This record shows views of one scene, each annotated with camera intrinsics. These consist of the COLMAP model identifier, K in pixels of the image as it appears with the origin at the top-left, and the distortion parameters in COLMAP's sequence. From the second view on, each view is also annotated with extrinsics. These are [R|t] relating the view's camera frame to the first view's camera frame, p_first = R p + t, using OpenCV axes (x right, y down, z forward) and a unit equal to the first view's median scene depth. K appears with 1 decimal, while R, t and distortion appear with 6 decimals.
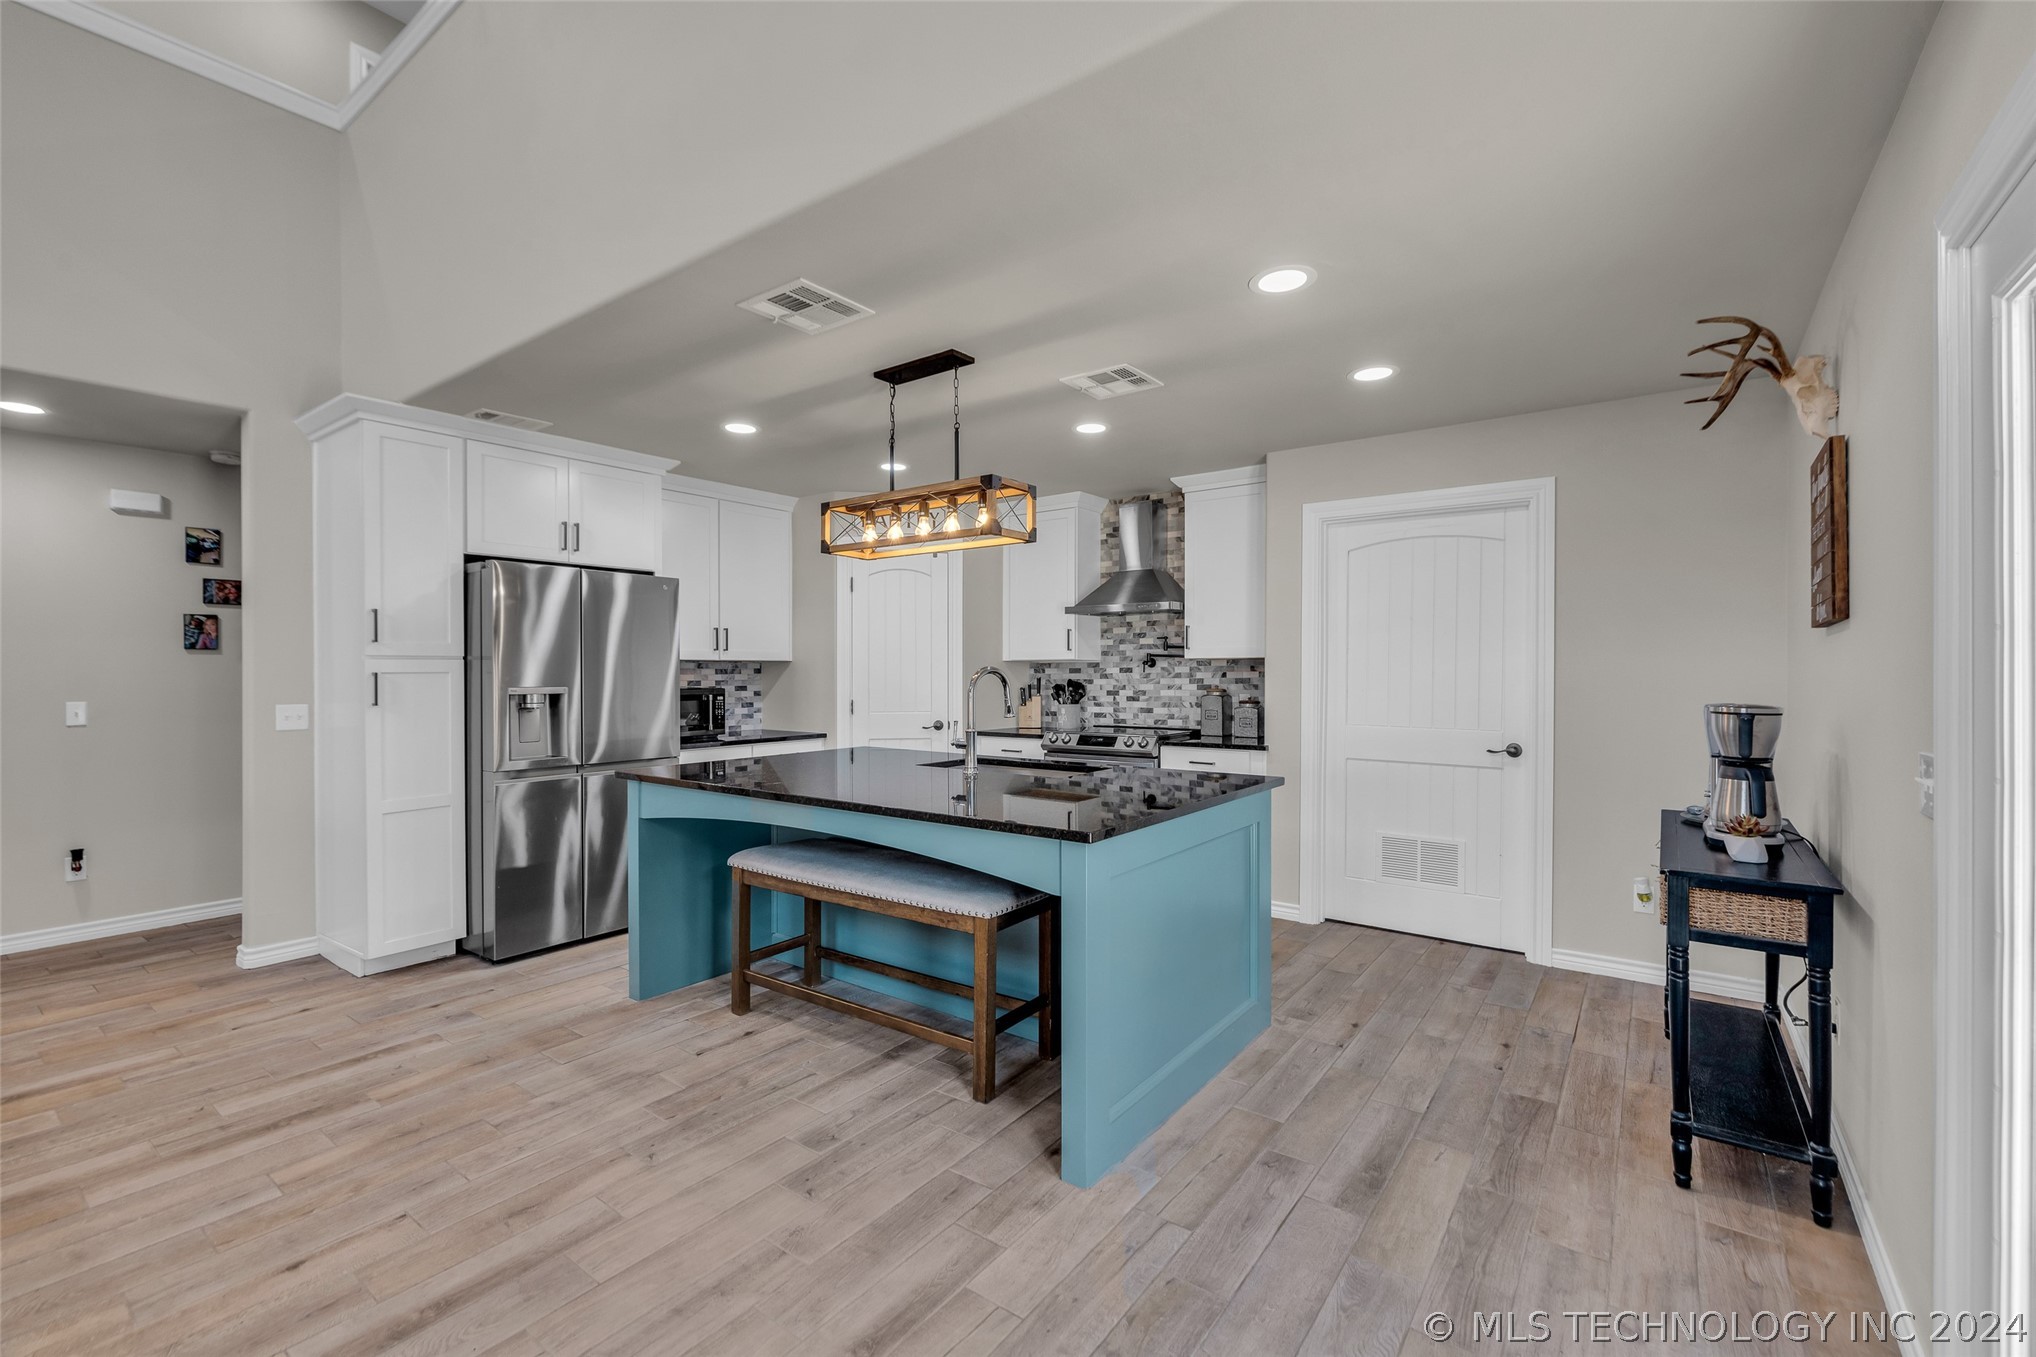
lens RADIAL K [[869.2, 0, 1014.3], [0, 869.2, 674.7], [0, 0, 1]] dist [-0.001993, 0.000524]
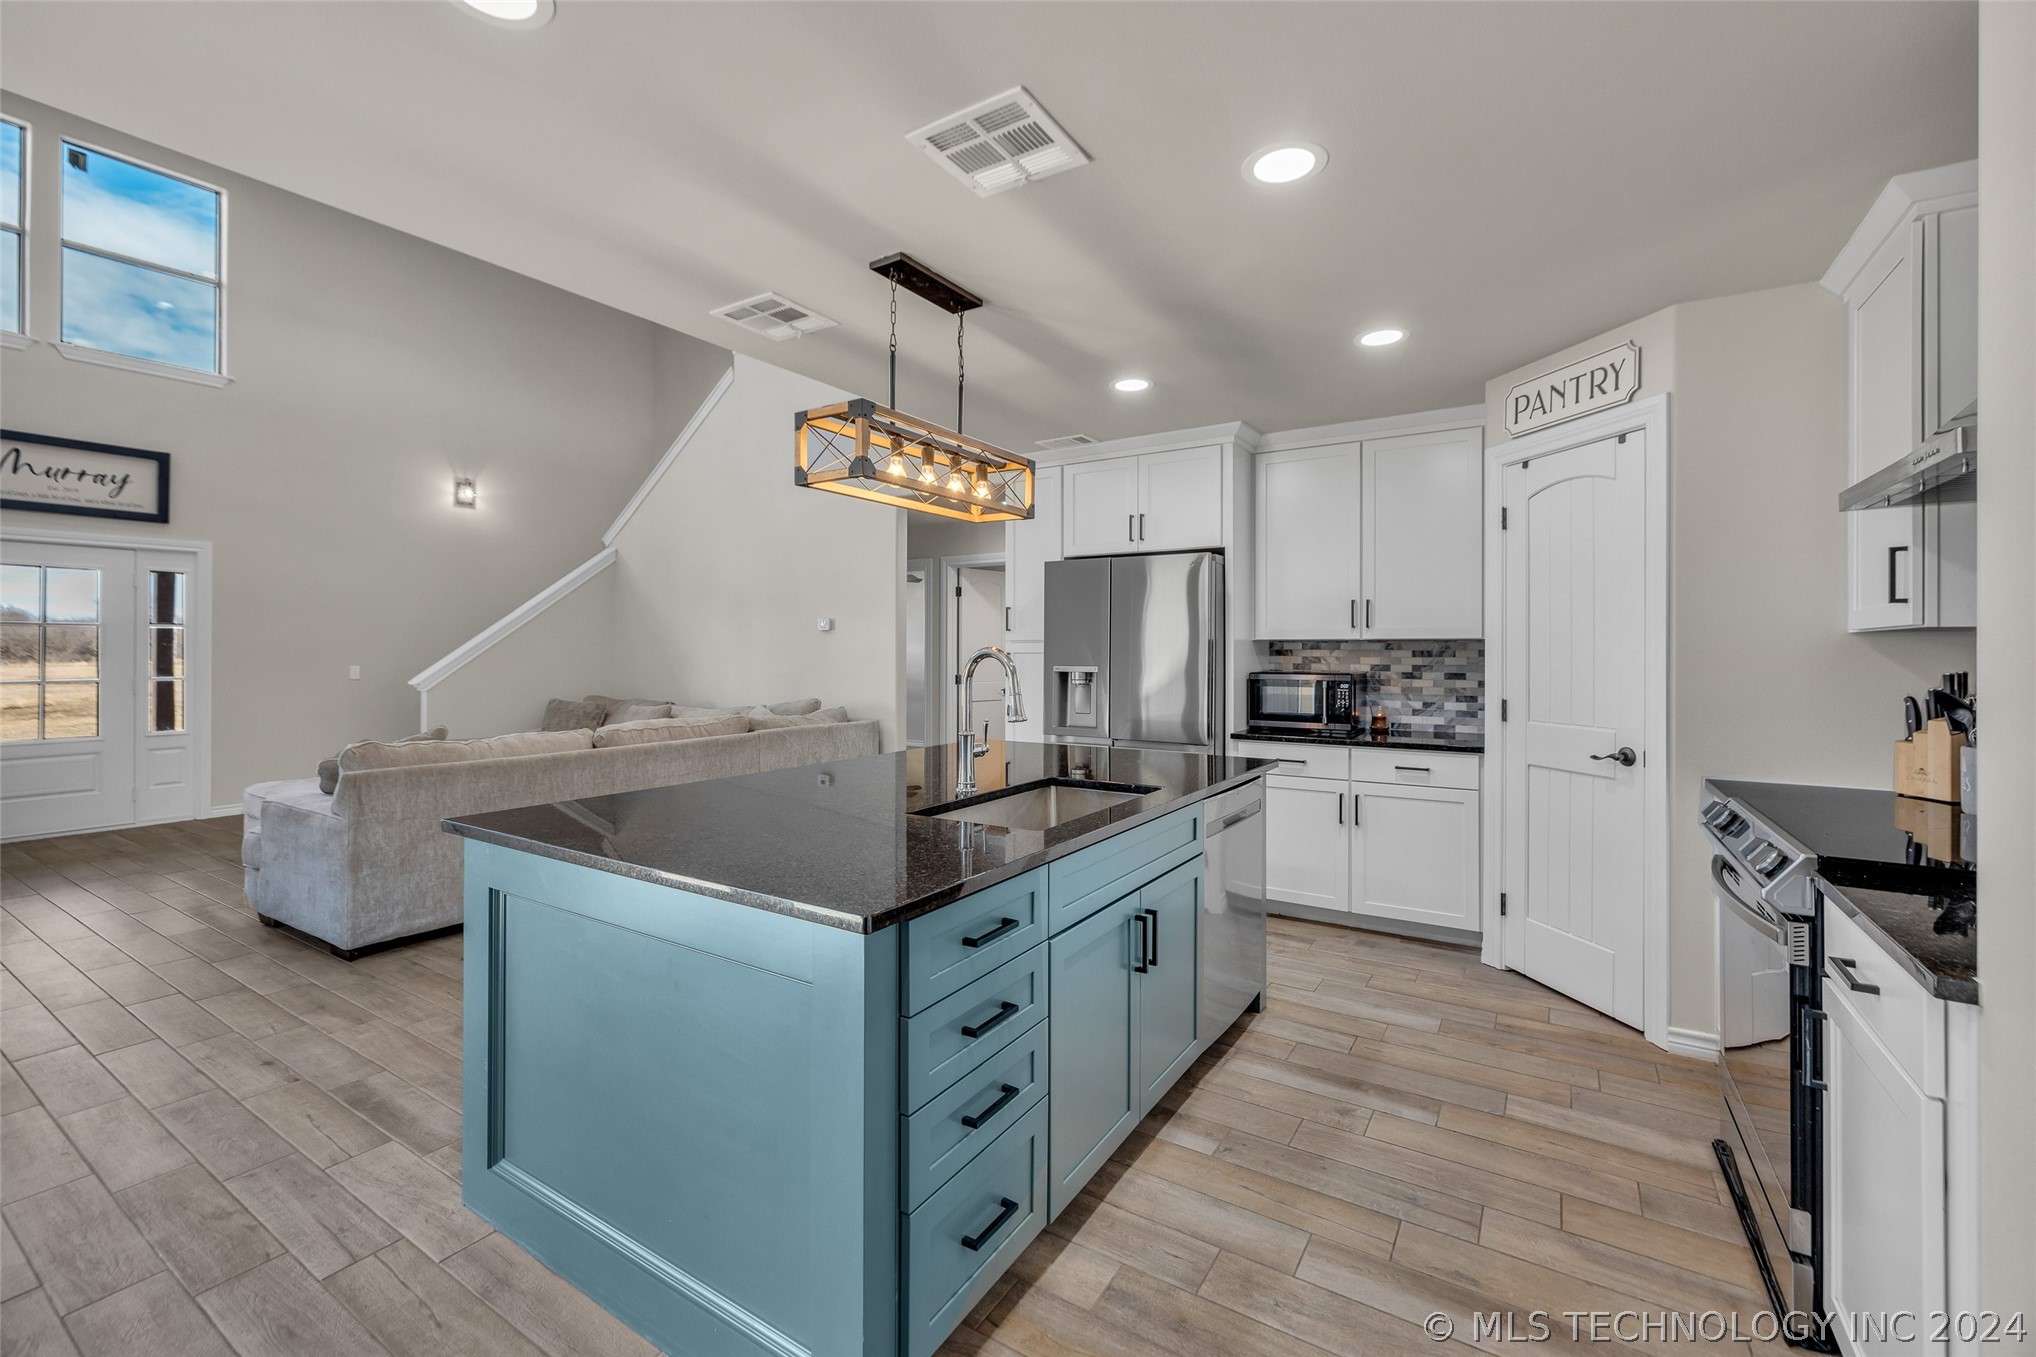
lens RADIAL K [[851.0, 0, 1020.6], [0, 851.0, 648.5], [0, 0, 1]] dist [-0.002759, -0.000283]
pose [[0.073649, -0.000730, -0.997284, 0.460655], [-0.007844, 0.999968, -0.001311, -0.005178], [0.997253, 0.007919, 0.073641, 0.673242]]
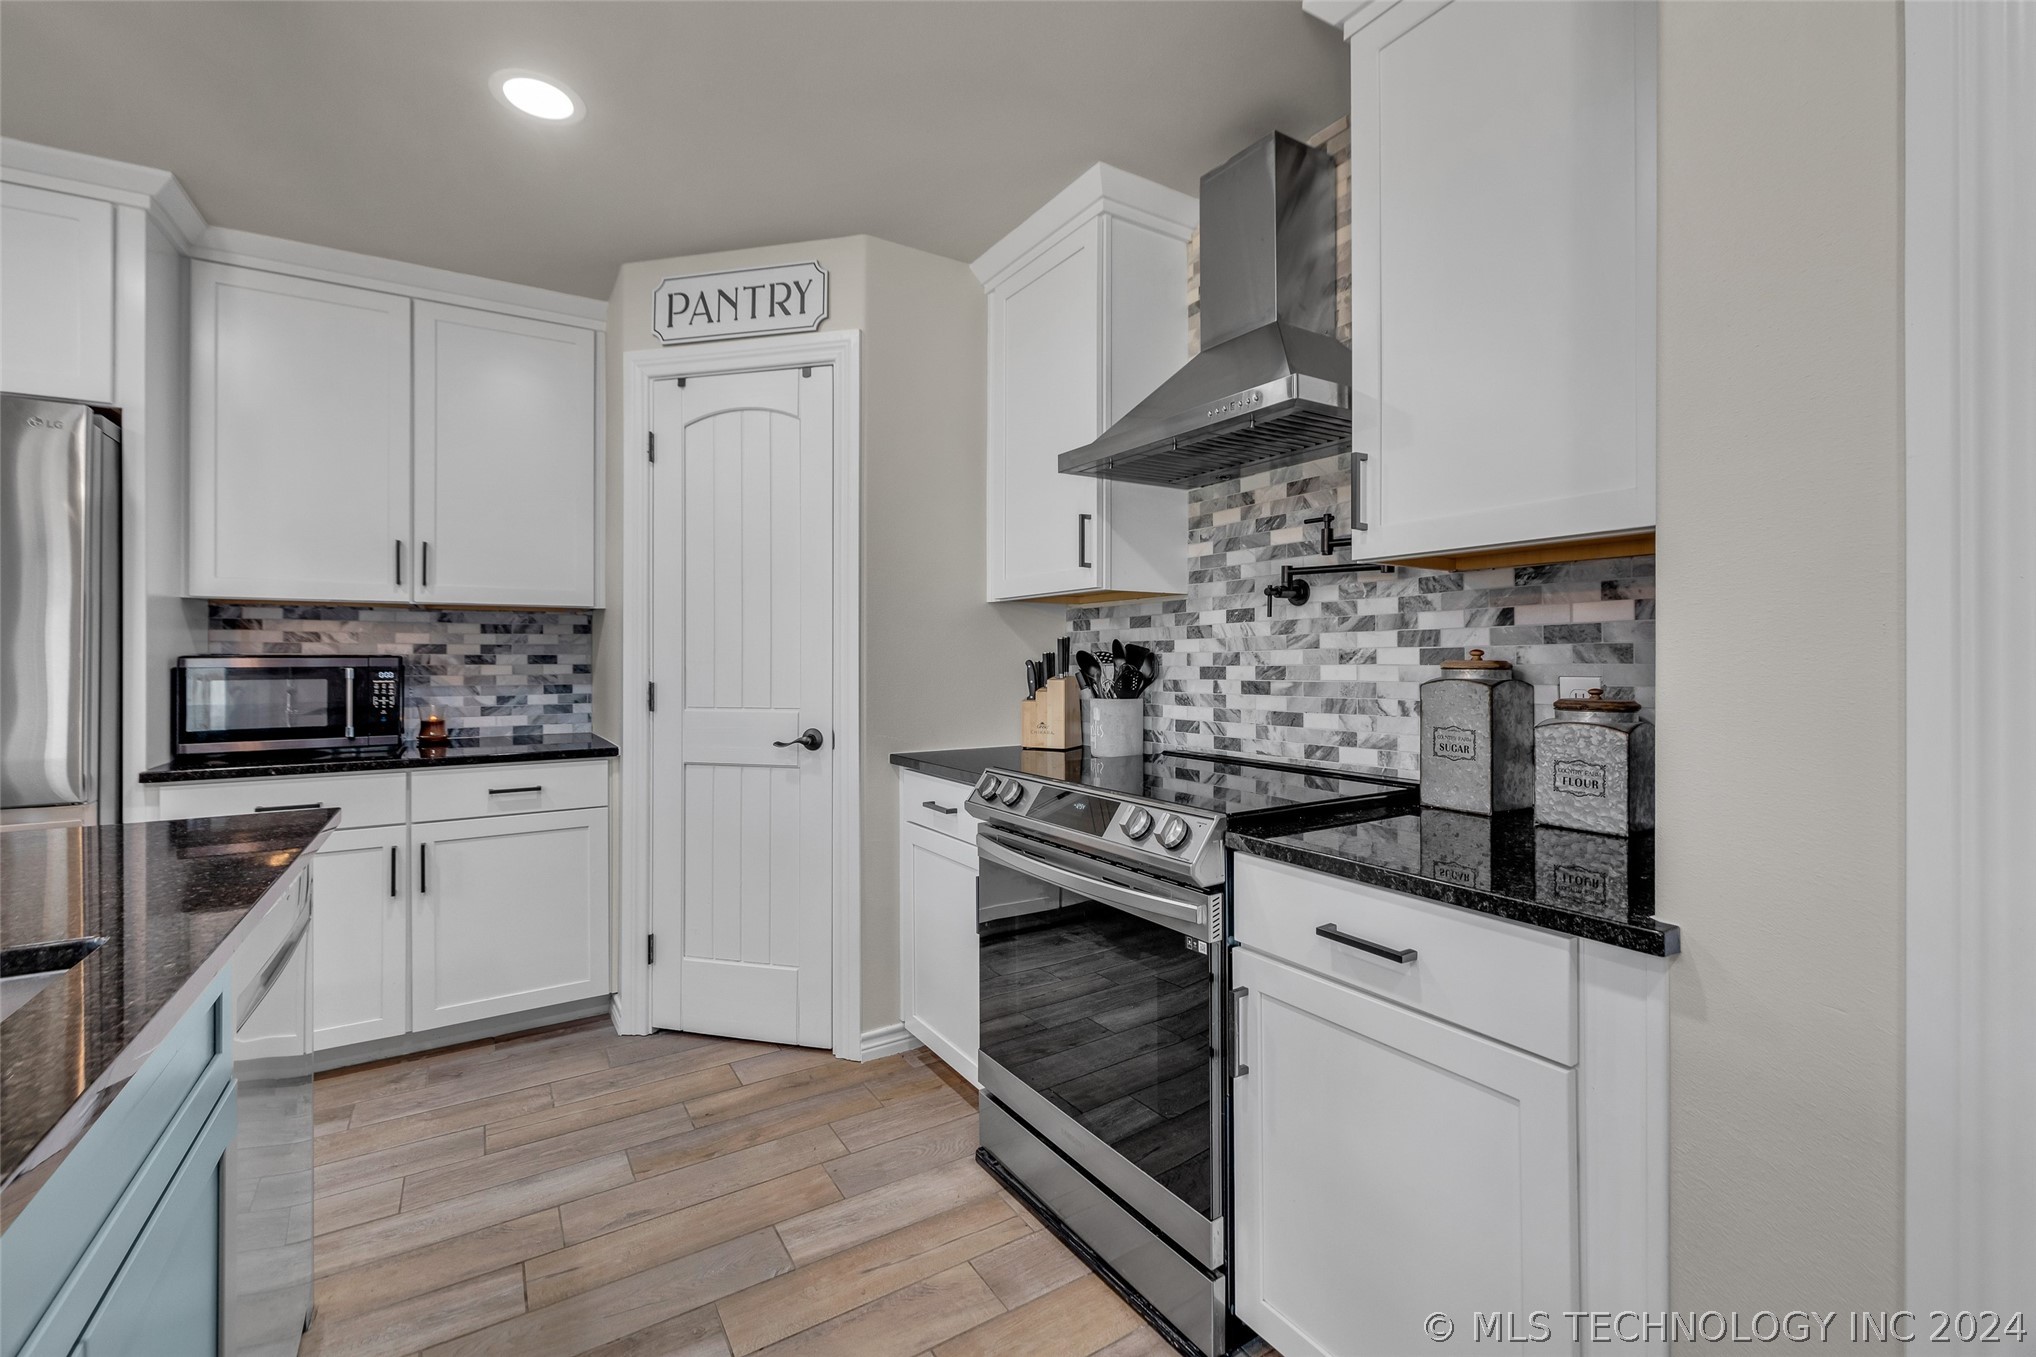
lens RADIAL K [[858.0, 0, 1018.0], [0, 858.0, 652.9], [0, 0, 1]] dist [-0.001802, 0.000422]
pose [[0.932243, -0.000340, -0.361832, 0.204586], [-0.002768, 0.999964, -0.008073, 0.017815], [0.361821, 0.008527, 0.932208, 0.699666]]
